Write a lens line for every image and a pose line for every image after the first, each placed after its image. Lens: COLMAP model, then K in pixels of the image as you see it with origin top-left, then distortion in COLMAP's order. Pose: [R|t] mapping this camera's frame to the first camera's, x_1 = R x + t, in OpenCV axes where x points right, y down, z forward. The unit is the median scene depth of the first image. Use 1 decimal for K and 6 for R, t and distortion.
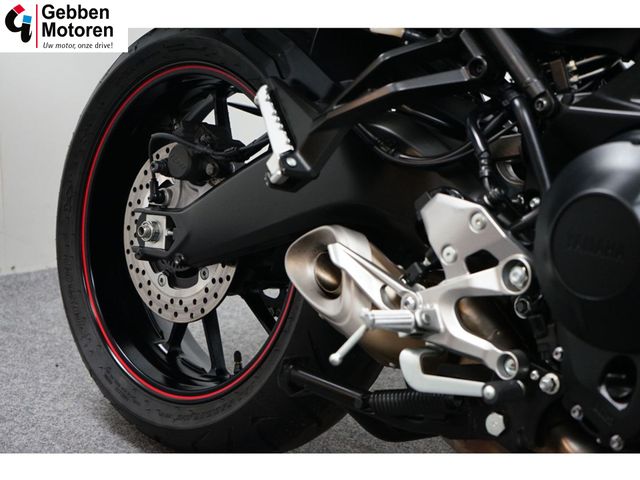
lens RADIAL K [[1322.5, 0, 319.3], [0, 1322.5, 239.3], [0, 0, 1]] dist [-0.068603, 0.000000]
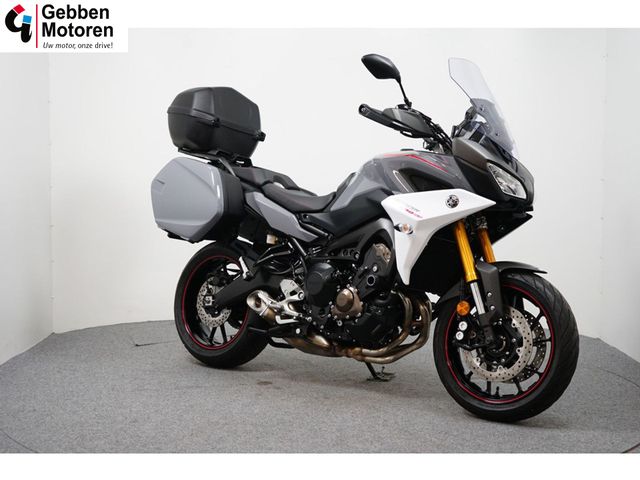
lens RADIAL K [[968.3, 0, 320.1], [0, 968.3, 238.9], [0, 0, 1]] dist [-0.058670, 0.000000]
pose [[0.995607, -0.019712, 0.091535, -0.073173], [0.036692, 0.981538, -0.187715, 0.413520], [-0.086145, 0.190249, 0.977949, -2.022237]]
